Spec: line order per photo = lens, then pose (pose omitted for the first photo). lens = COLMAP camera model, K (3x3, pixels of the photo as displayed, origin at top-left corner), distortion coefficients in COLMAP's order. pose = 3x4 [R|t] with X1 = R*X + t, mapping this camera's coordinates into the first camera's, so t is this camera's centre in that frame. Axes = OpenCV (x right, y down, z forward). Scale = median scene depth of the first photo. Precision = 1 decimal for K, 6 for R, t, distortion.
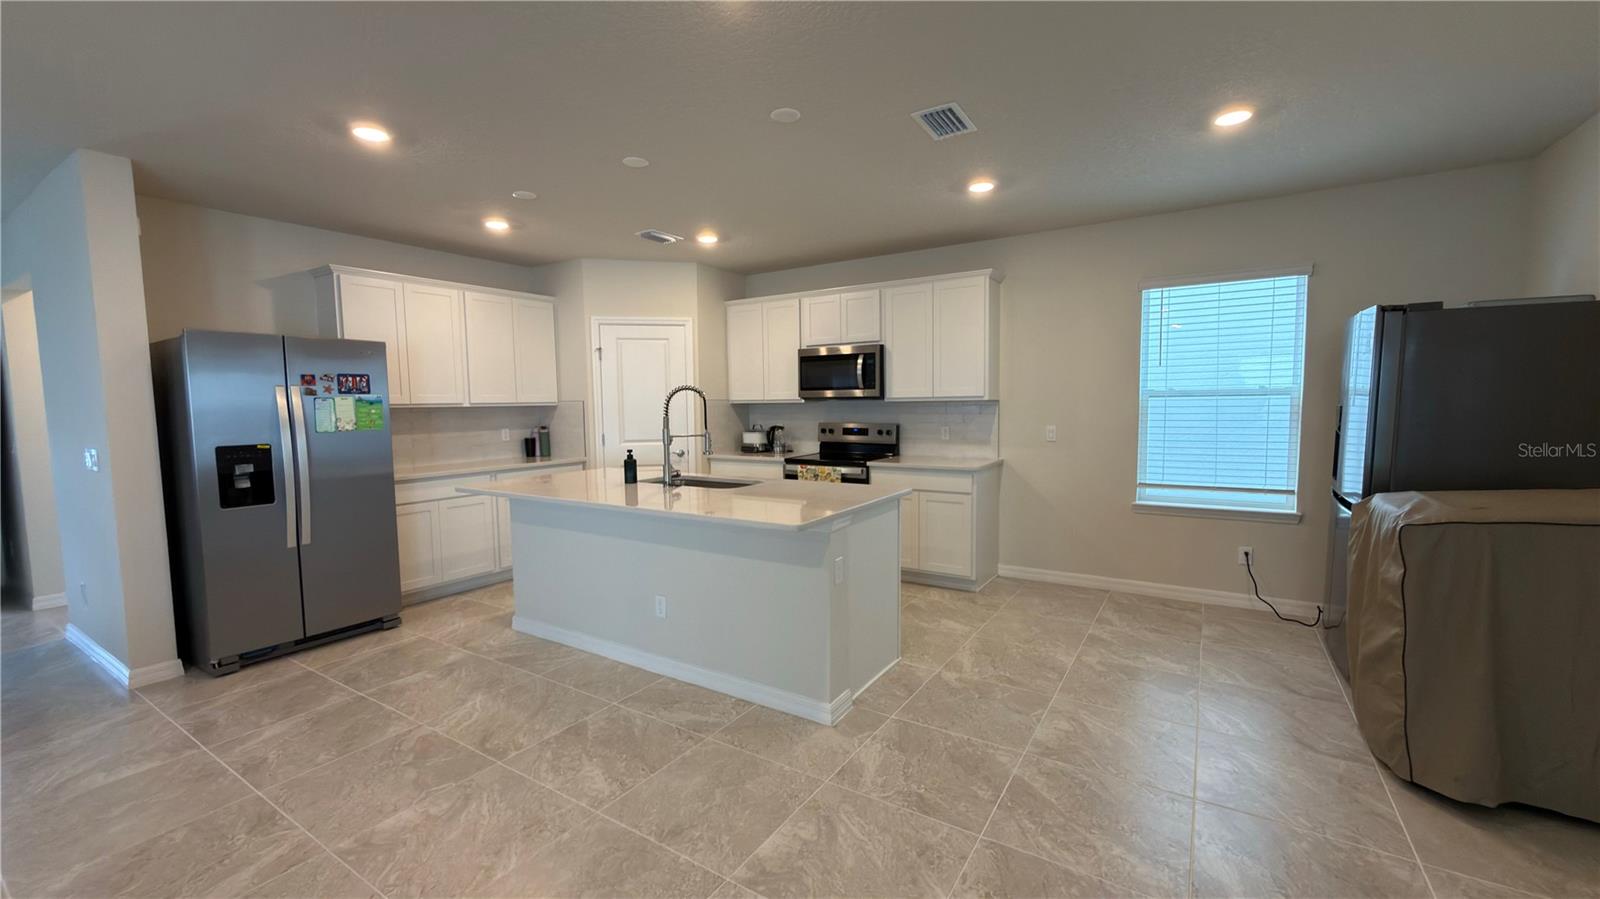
lens RADIAL K [[643.5, 0, 794.8], [0, 643.5, 455.7], [0, 0, 1]] dist [0.000295, 0.000230]
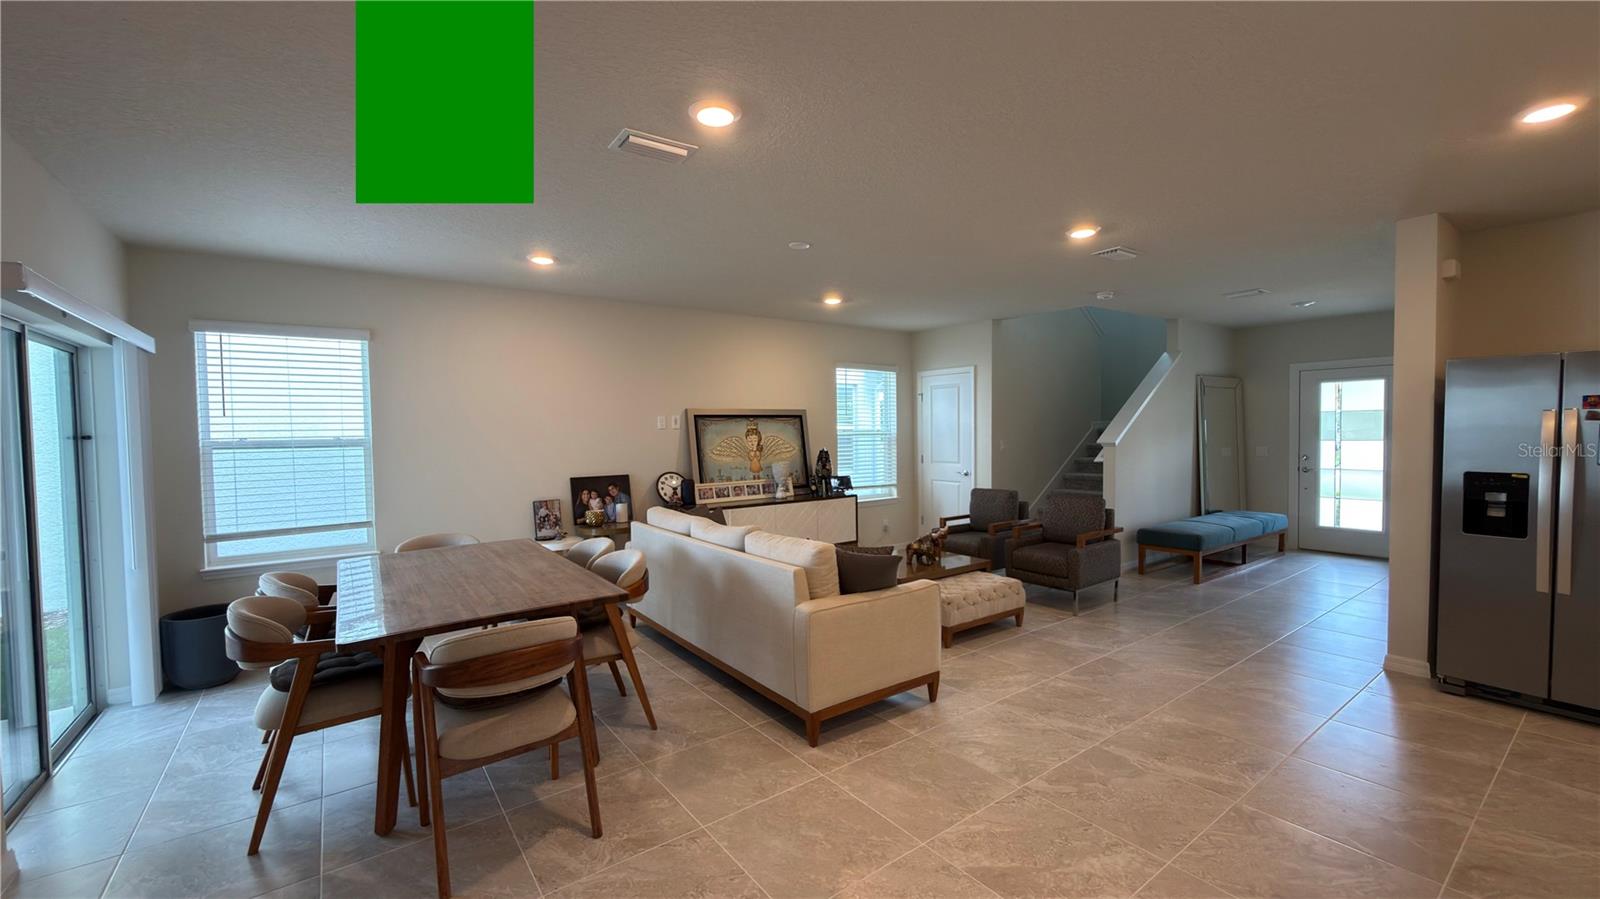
lens RADIAL K [[643.5, 0, 808.9], [0, 643.5, 447.1], [0, 0, 1]] dist [0.000295, 0.000230]
pose [[-0.344881, 0.044614, -0.937585, 0.427157], [-0.061634, 0.995638, 0.070048, -0.061667], [0.936621, 0.081945, -0.340627, 0.375102]]
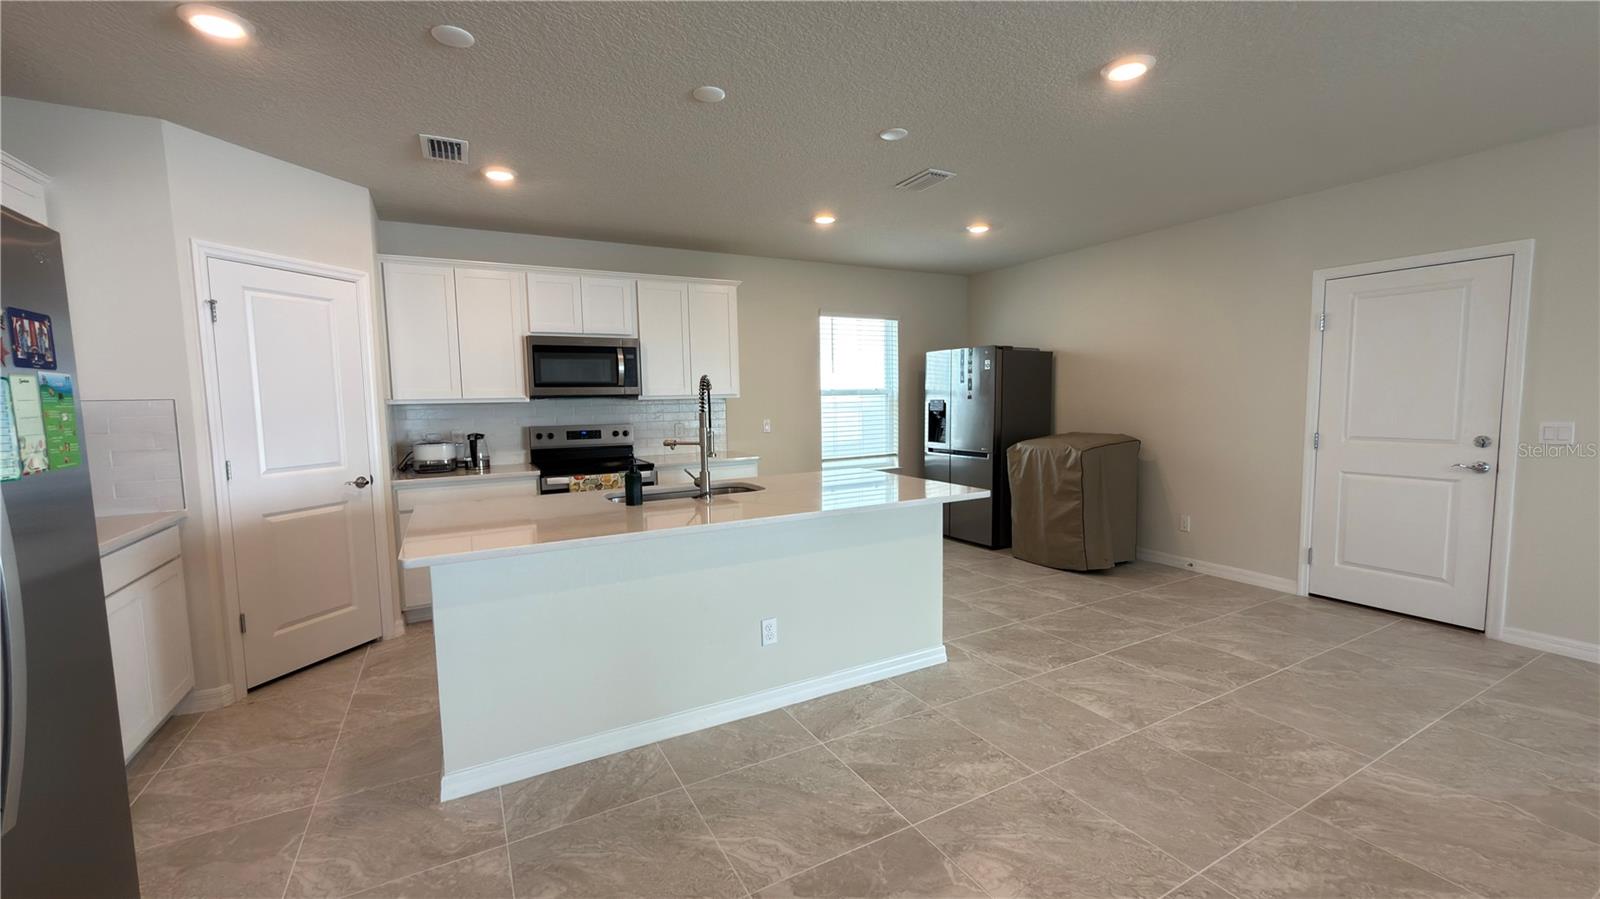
lens RADIAL K [[643.5, 0, 809.3], [0, 643.5, 455.6], [0, 0, 1]] dist [0.000295, 0.000230]
pose [[0.466381, -0.076511, 0.881269, -0.941469], [0.086554, 0.995419, 0.040615, -0.030809], [-0.880339, 0.057335, 0.470867, 0.544947]]
